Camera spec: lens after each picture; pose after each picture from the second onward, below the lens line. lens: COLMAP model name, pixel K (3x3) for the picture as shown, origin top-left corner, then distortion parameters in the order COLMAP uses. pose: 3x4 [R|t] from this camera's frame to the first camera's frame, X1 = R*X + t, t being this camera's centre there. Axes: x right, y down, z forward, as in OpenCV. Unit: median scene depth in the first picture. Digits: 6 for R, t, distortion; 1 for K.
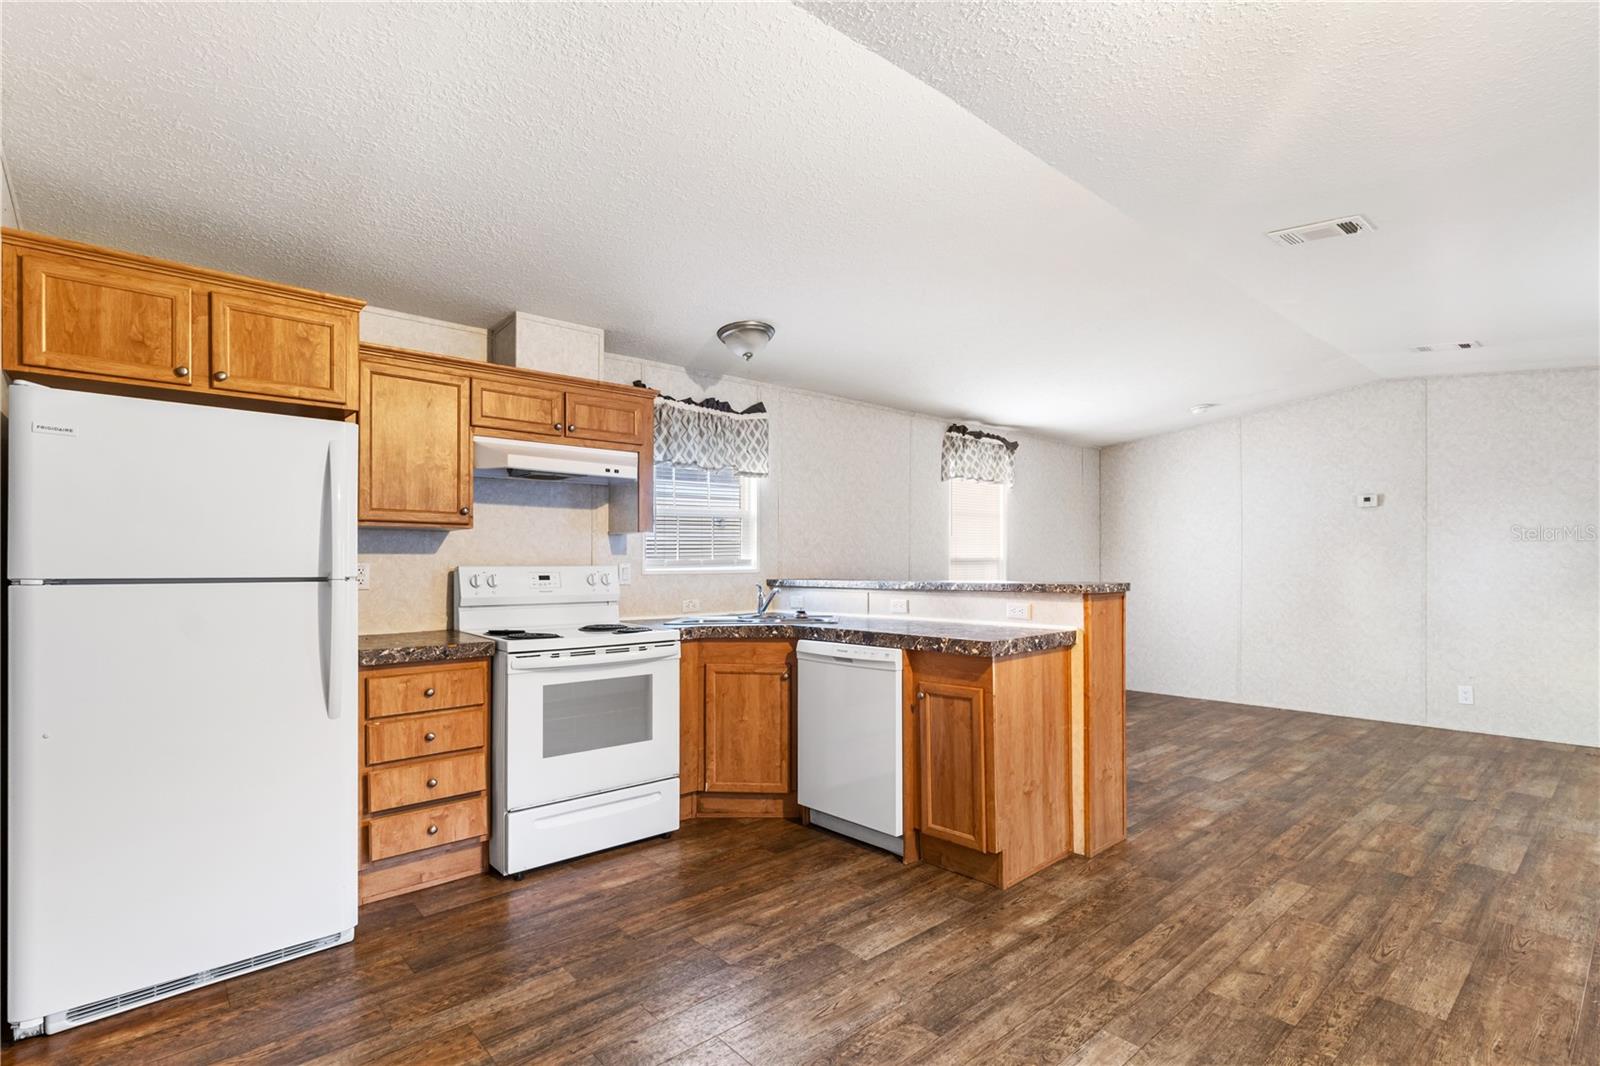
lens RADIAL K [[750.5, 0, 800.0], [0, 750.5, 533.0], [0, 0, 1]] dist [-0.003253, 0.007347]
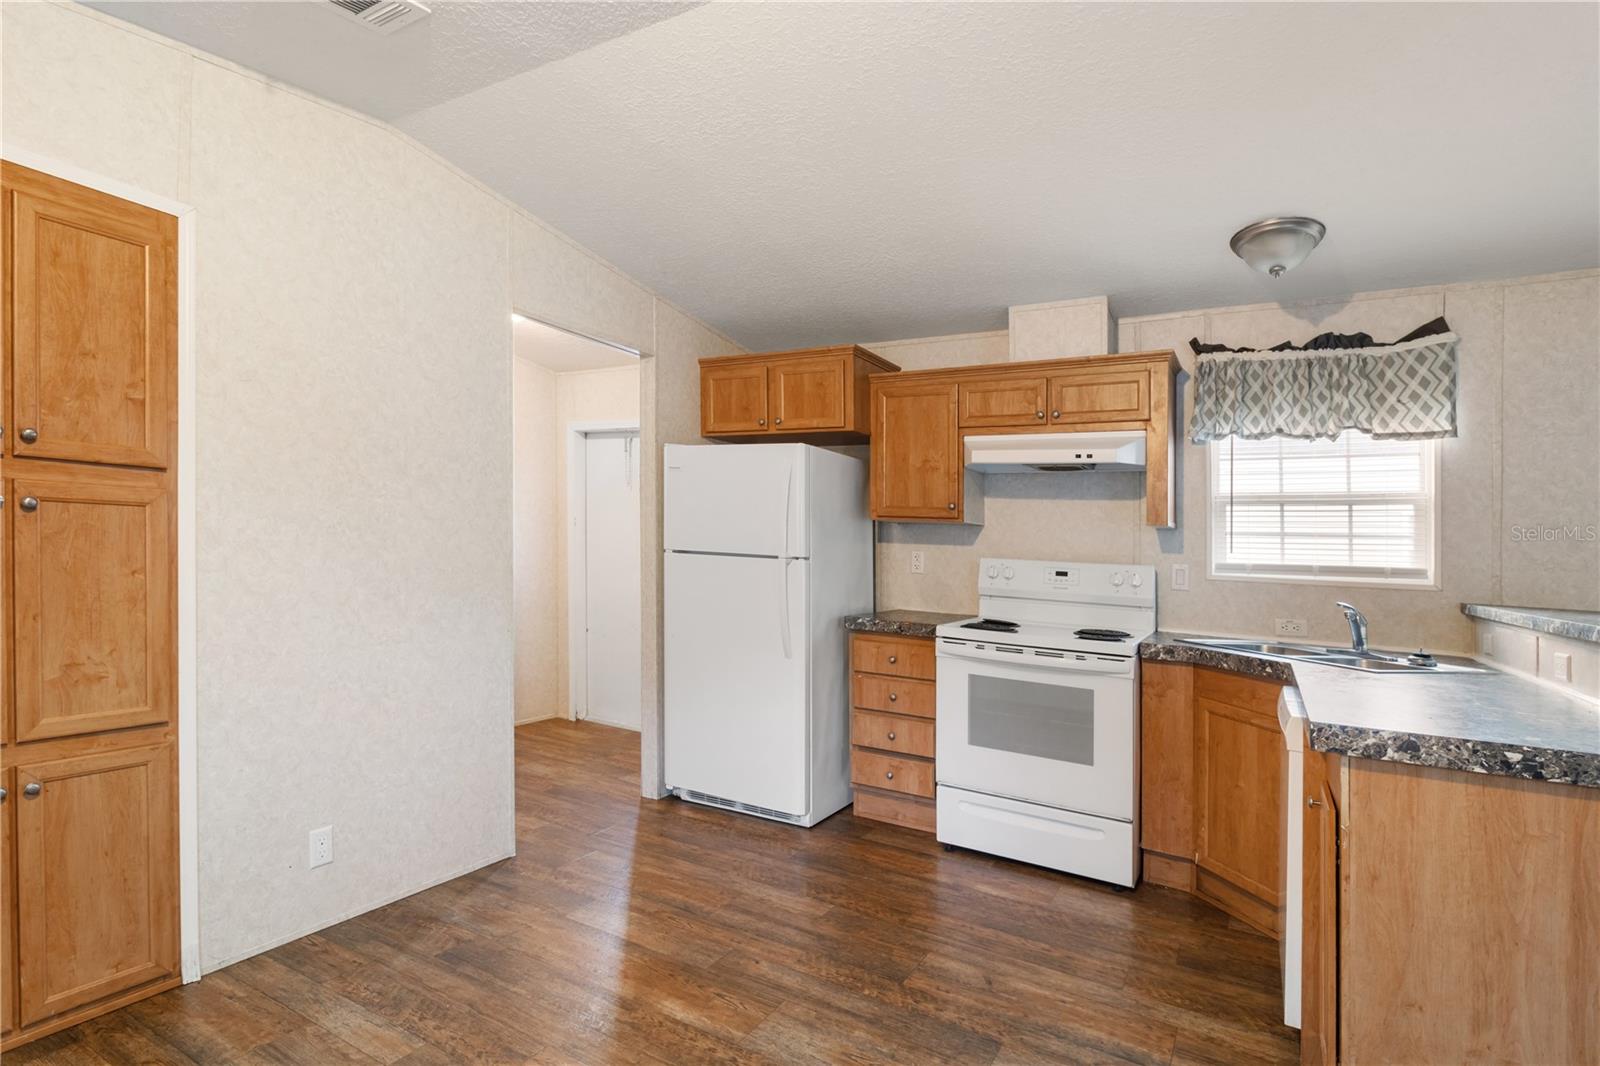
lens RADIAL K [[797.8, 0, 806.0], [0, 797.8, 543.8], [0, 0, 1]] dist [0.030029, -0.021098]
pose [[0.331134, 0.015629, -0.943454, 0.552921], [-0.005182, 0.999878, 0.014745, 0.008978], [0.943570, 0.000007, 0.331174, 0.382249]]
